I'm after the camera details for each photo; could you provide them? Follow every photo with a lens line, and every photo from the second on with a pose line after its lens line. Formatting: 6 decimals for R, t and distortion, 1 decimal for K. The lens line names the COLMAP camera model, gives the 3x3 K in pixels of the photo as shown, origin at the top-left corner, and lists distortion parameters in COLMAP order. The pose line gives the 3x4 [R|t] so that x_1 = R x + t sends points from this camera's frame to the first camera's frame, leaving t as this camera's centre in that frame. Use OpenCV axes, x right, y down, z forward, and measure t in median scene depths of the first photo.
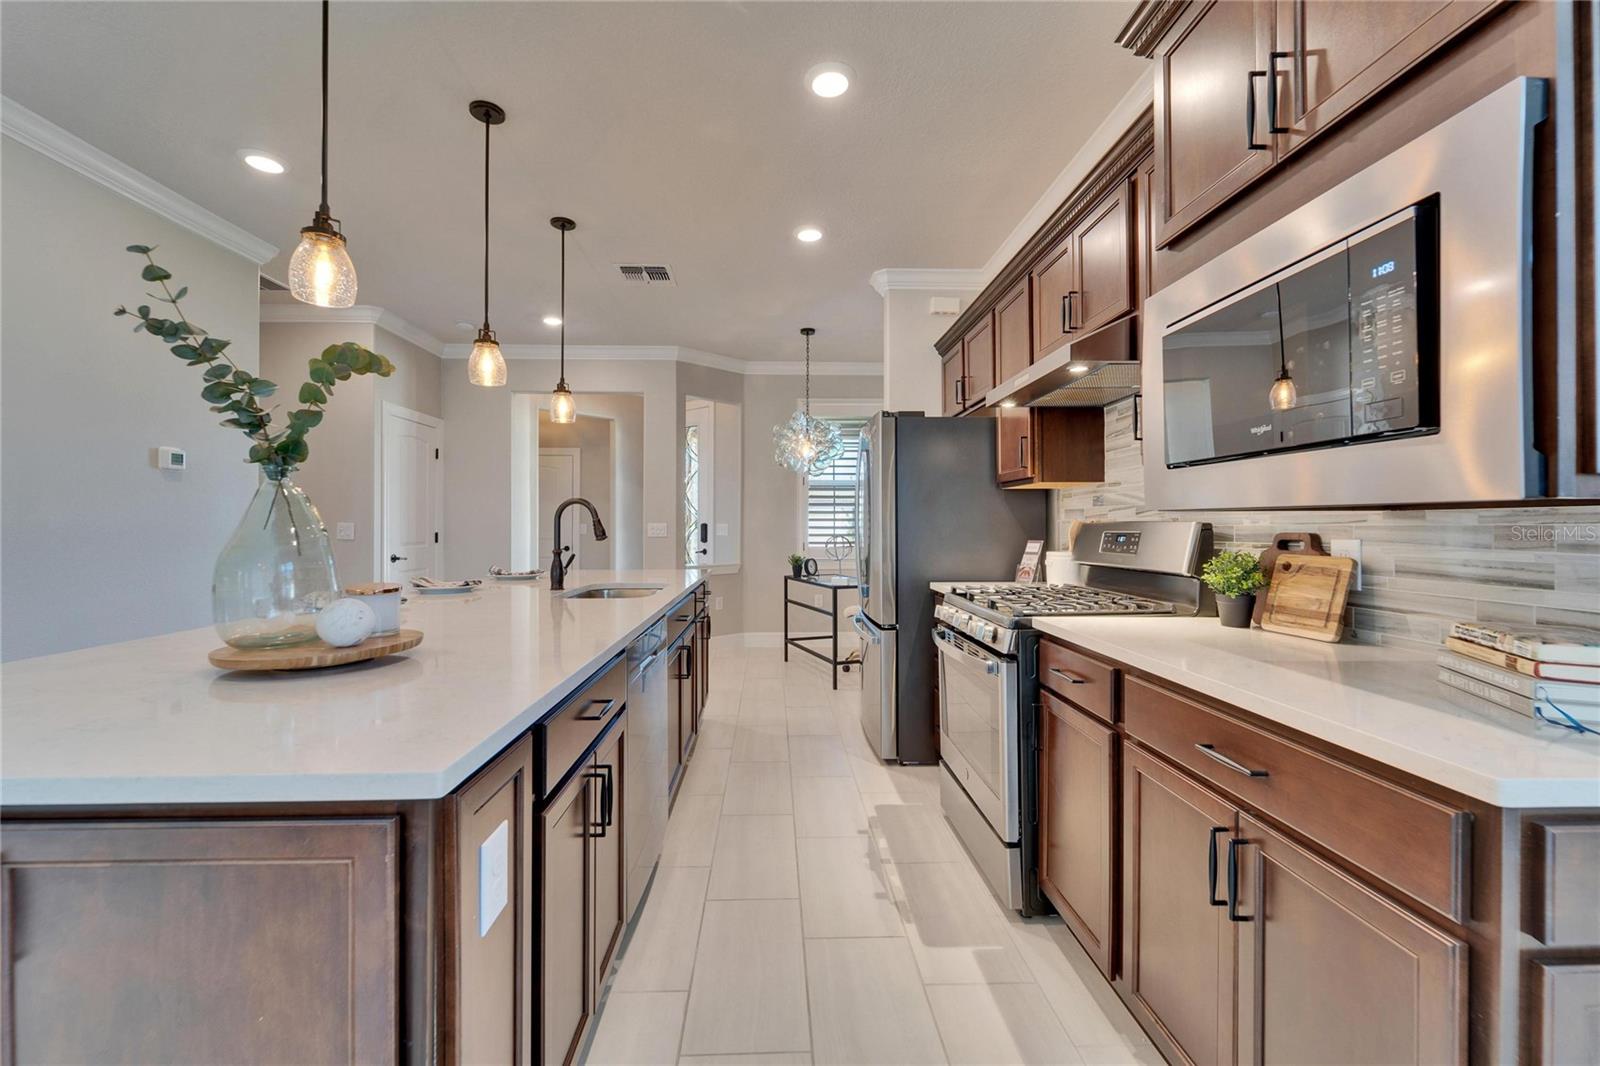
lens RADIAL K [[653.0, 0, 796.6], [0, 653.0, 527.8], [0, 0, 1]] dist [-0.000899, -0.000041]
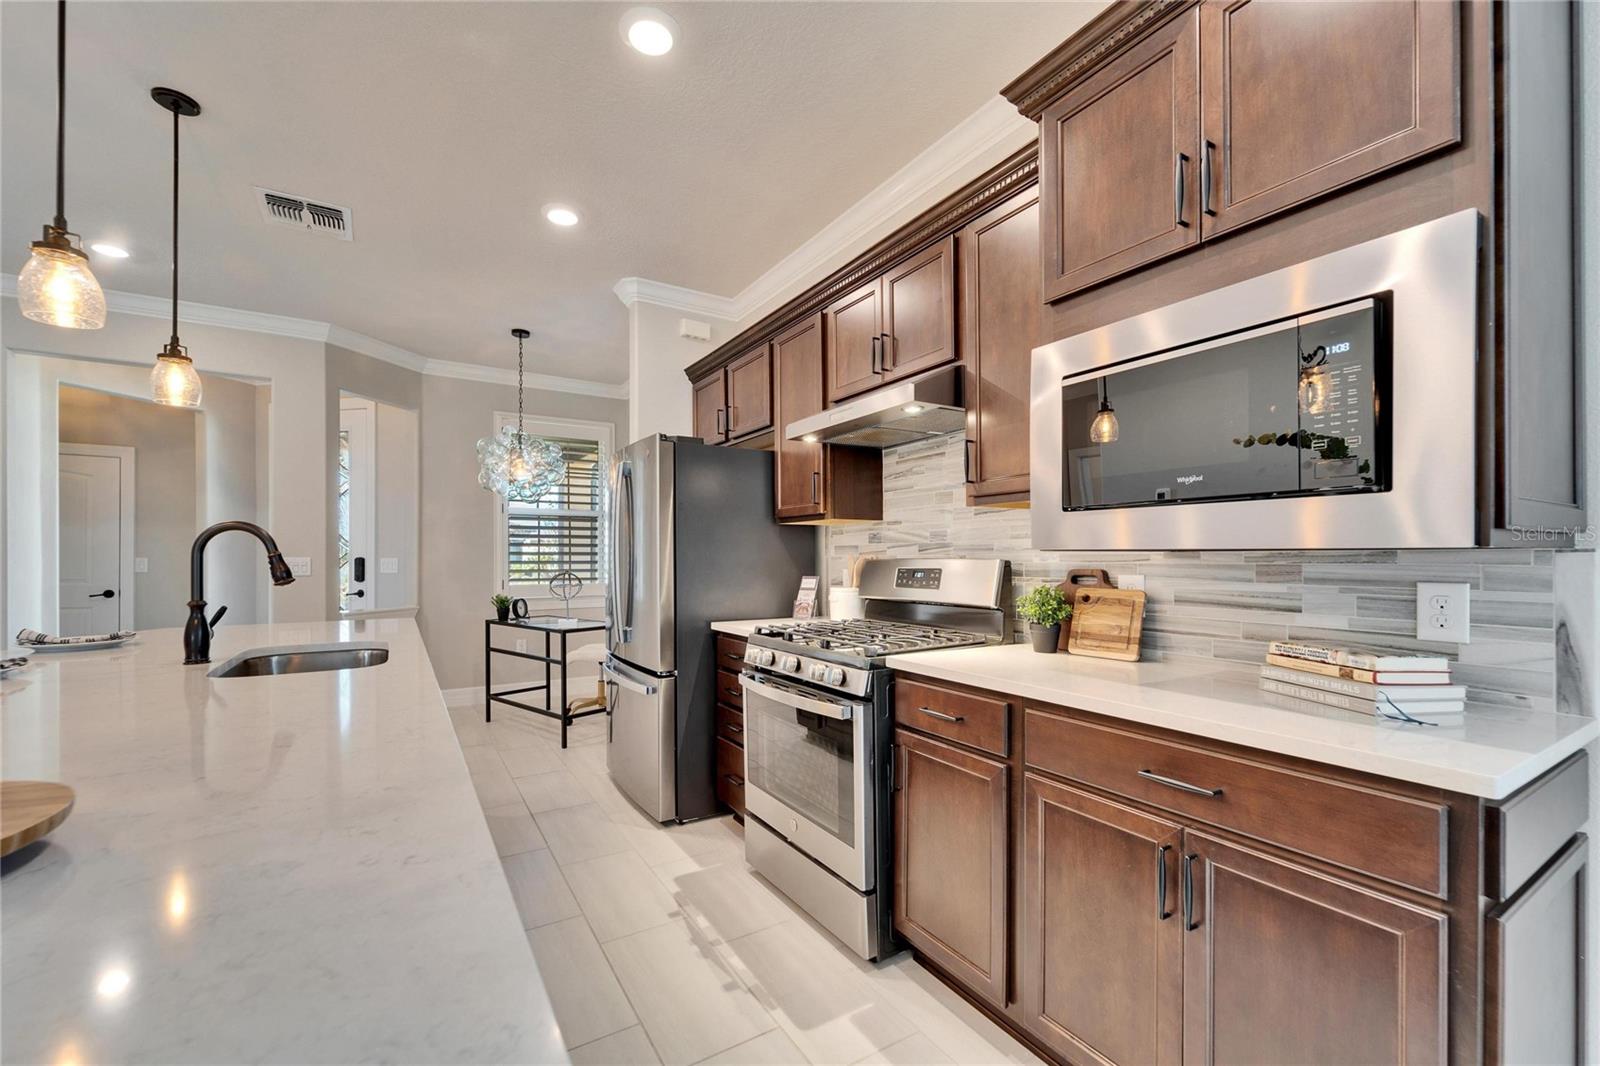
lens RADIAL K [[651.5, 0, 799.7], [0, 651.5, 561.9], [0, 0, 1]] dist [0.000131, -0.000170]
pose [[0.869749, -0.001854, 0.493491, -0.174084], [0.000944, 0.999997, 0.002093, -0.005731], [-0.493493, -0.001355, 0.869749, 0.155038]]
